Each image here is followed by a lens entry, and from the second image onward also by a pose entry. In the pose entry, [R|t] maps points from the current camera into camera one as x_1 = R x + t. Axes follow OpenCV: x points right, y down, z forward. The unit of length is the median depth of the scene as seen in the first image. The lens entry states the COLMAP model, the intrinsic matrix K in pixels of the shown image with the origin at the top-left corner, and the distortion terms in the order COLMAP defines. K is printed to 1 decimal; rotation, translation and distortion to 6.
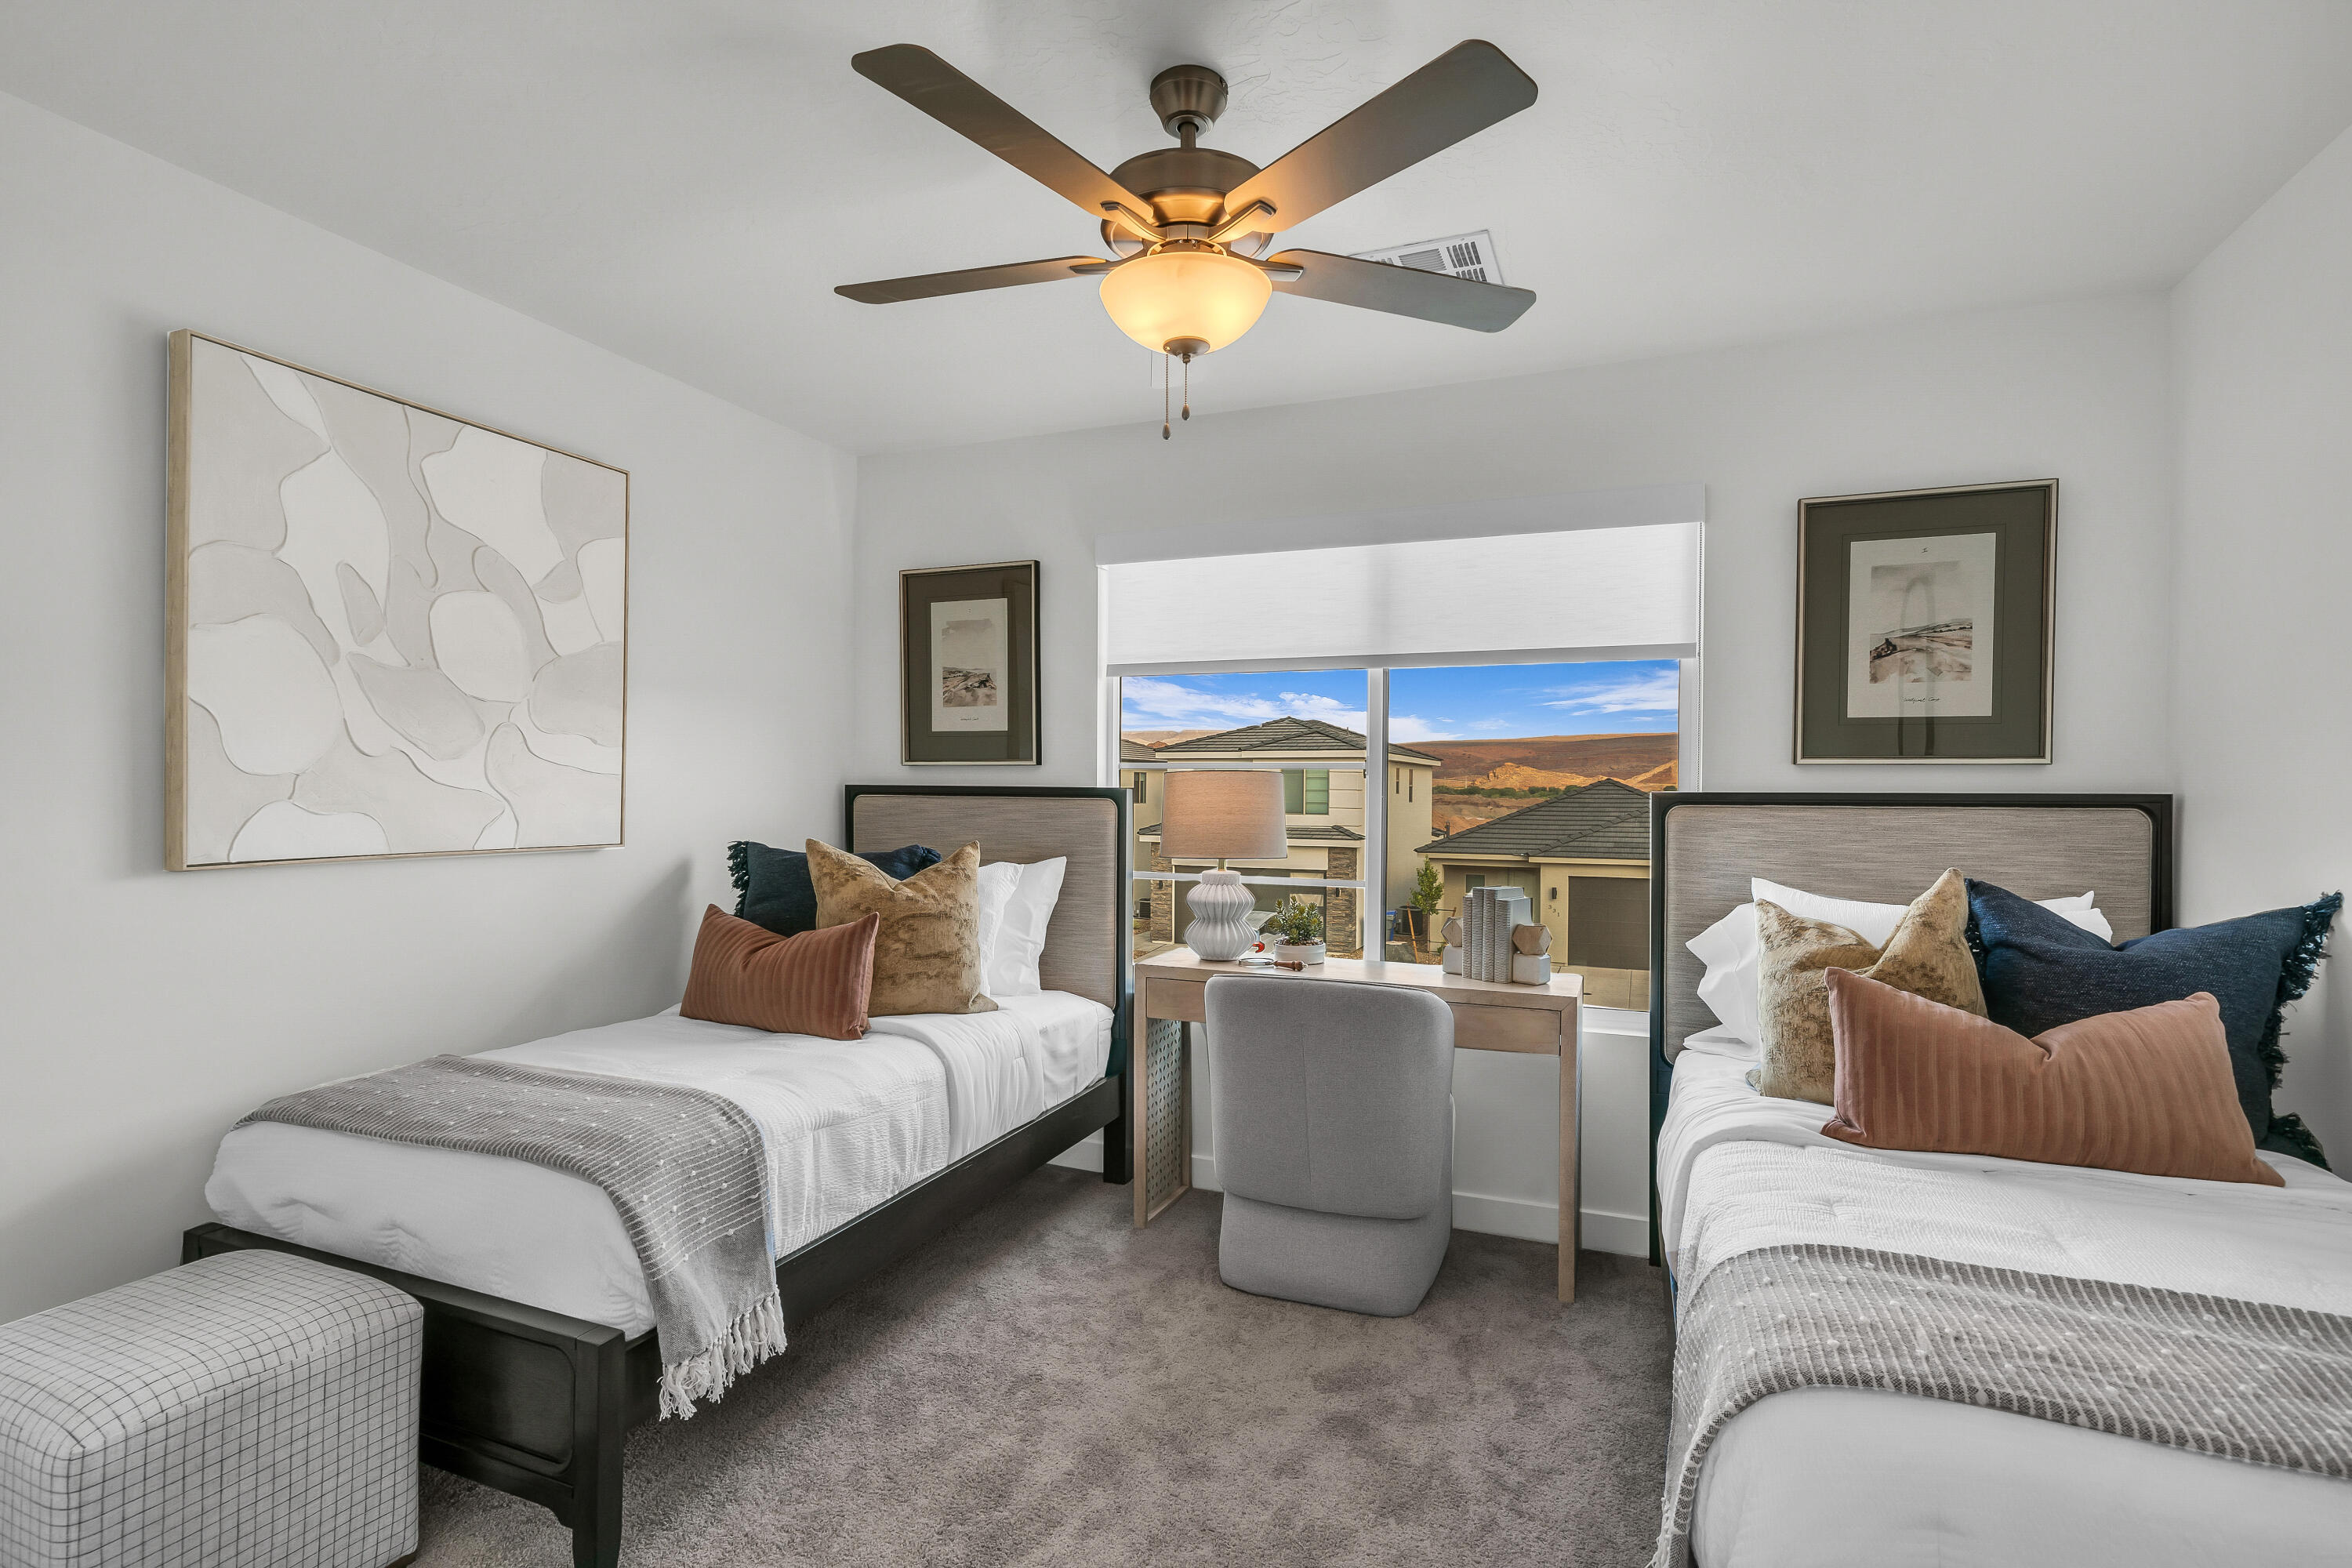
lens RADIAL K [[1209.6, 0, 1293.8], [0, 1209.6, 791.3], [0, 0, 1]] dist [0.001837, 0.000160]
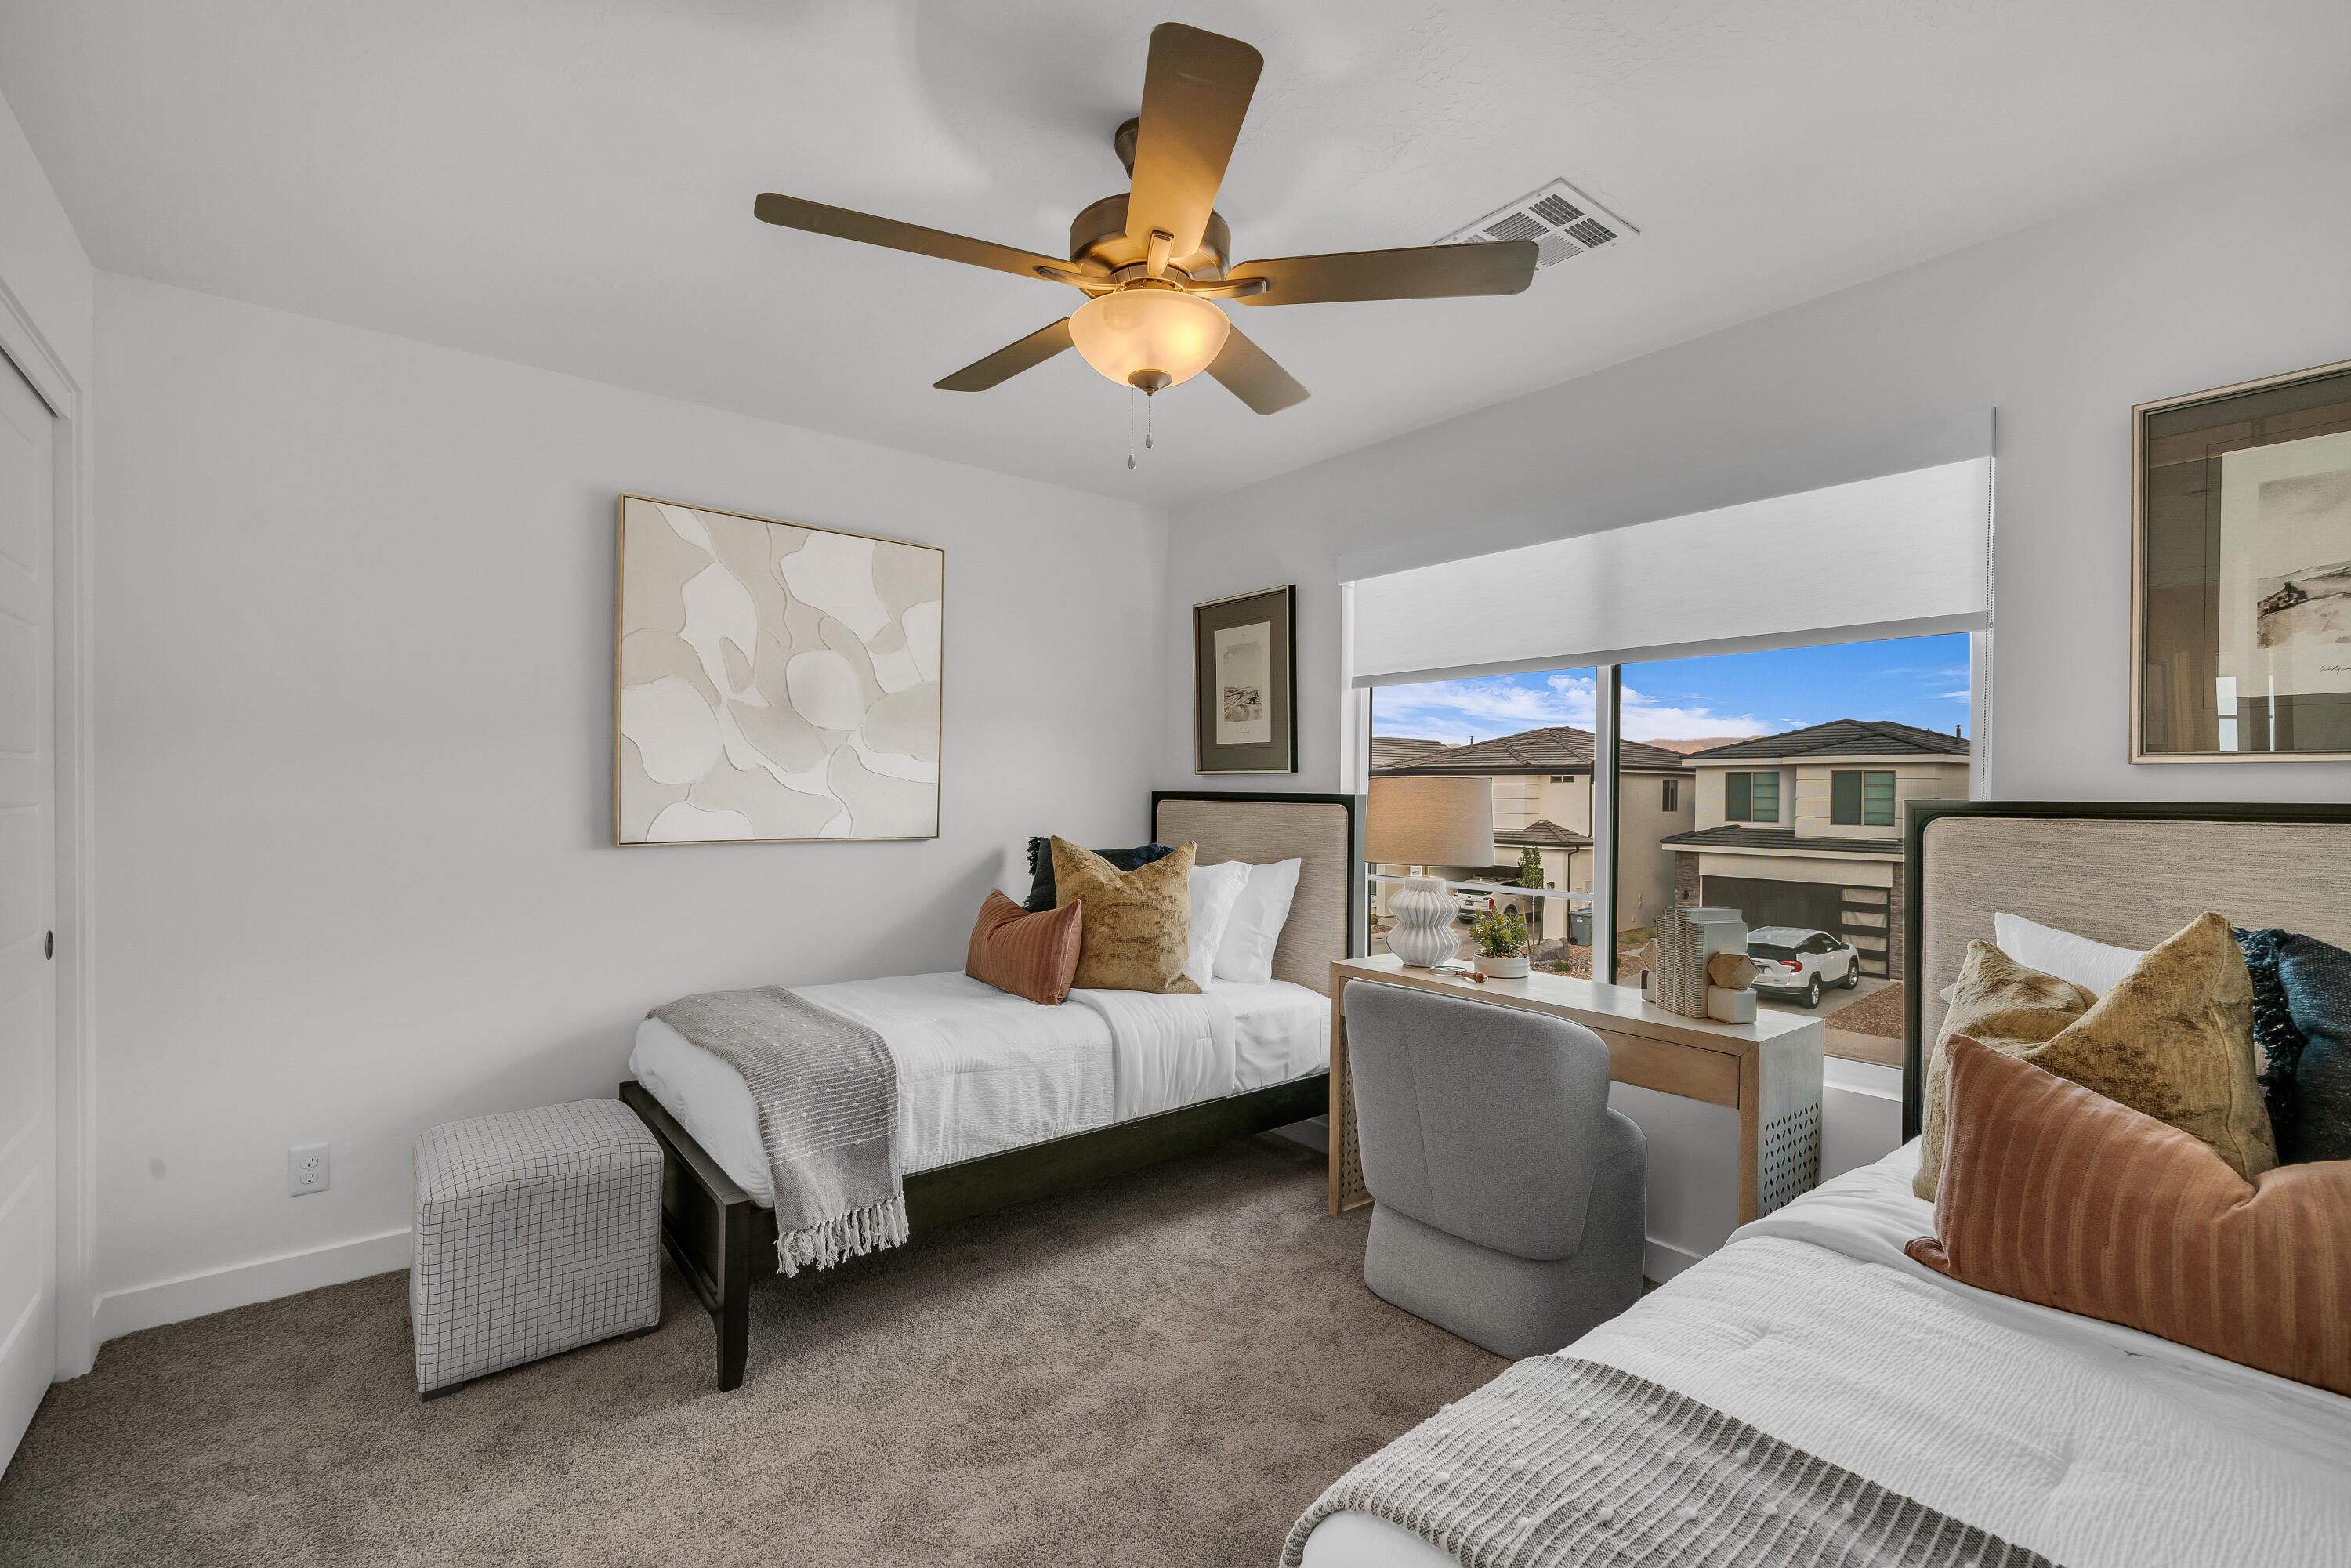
lens RADIAL K [[1127.1, 0, 1183.4], [0, 1127.1, 789.9], [0, 0, 1]] dist [0.000297, -0.000480]
pose [[0.849656, -0.000304, -0.527337, 0.337010], [-0.003773, 0.999971, -0.006655, 0.000512], [0.527323, 0.007644, 0.849630, 0.127582]]
